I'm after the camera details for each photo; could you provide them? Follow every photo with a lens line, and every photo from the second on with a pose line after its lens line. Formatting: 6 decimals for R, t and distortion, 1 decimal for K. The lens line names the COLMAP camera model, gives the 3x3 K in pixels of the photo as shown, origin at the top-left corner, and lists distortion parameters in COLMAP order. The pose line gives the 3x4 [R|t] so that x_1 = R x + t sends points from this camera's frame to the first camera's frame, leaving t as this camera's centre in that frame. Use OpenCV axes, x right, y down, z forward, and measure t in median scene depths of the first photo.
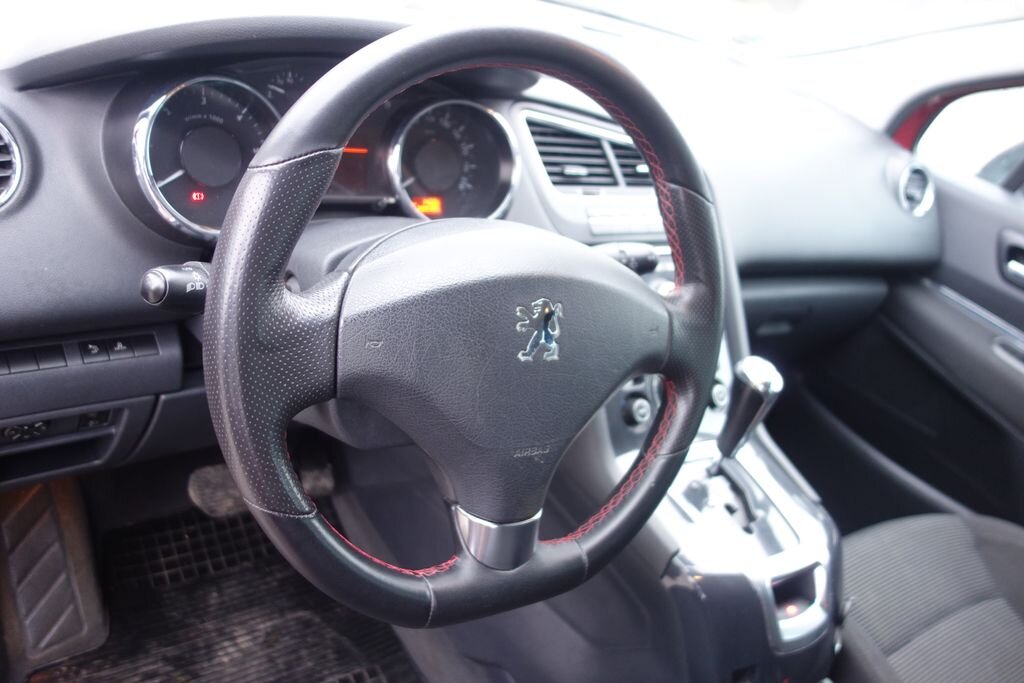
lens RADIAL K [[813.0, 0, 509.2], [0, 813.0, 340.8], [0, 0, 1]] dist [0.006068, -0.002795]
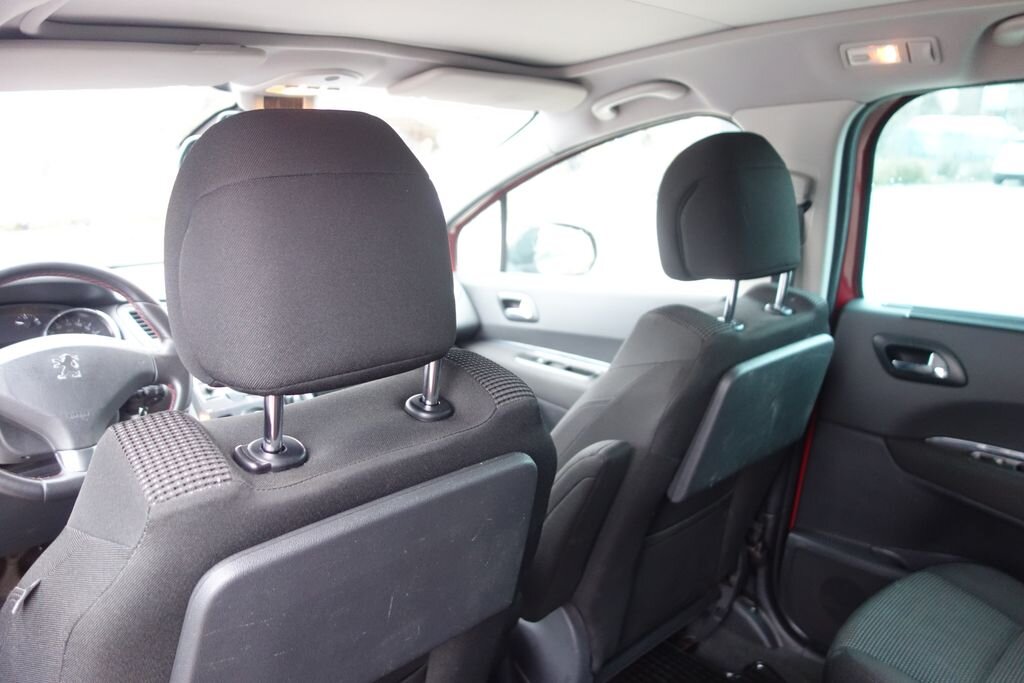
lens RADIAL K [[814.1, 0, 510.2], [0, 814.1, 340.2], [0, 0, 1]] dist [0.005847, -0.004892]
pose [[0.936816, -0.326131, 0.126551, 0.635697], [0.349052, 0.895460, -0.276251, 0.672573], [-0.023227, 0.302969, 0.952717, -0.885772]]
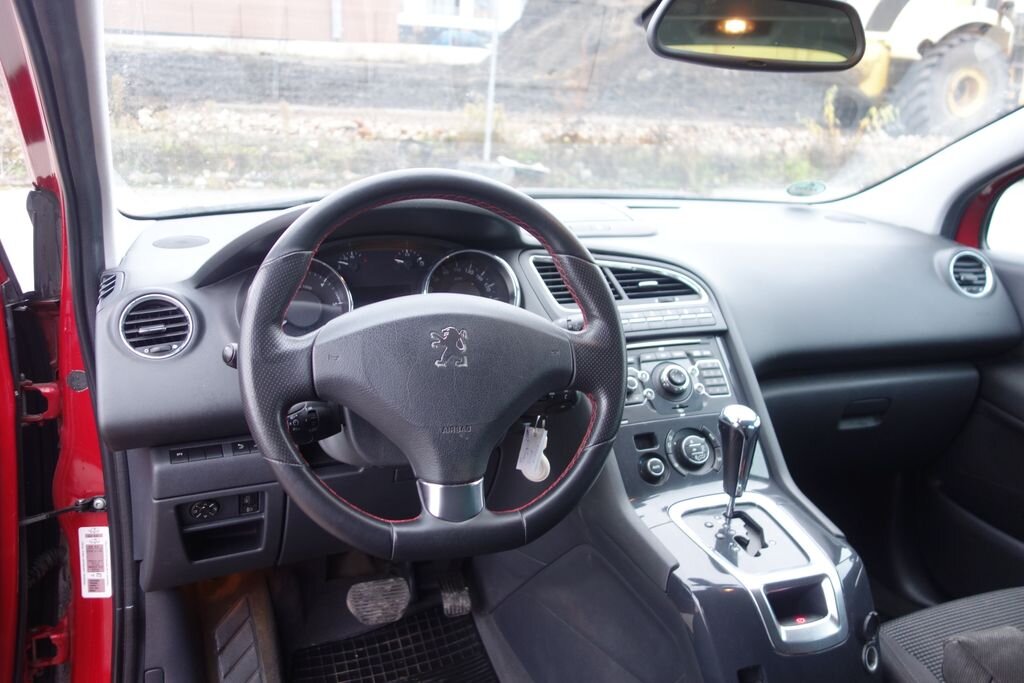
lens RADIAL K [[814.1, 0, 510.2], [0, 814.1, 340.2], [0, 0, 1]] dist [0.005847, -0.004892]
pose [[0.942754, -0.175576, -0.283528, 0.367375], [0.082189, 0.946286, -0.312709, 0.292947], [0.323203, 0.271505, 0.906545, -0.225851]]
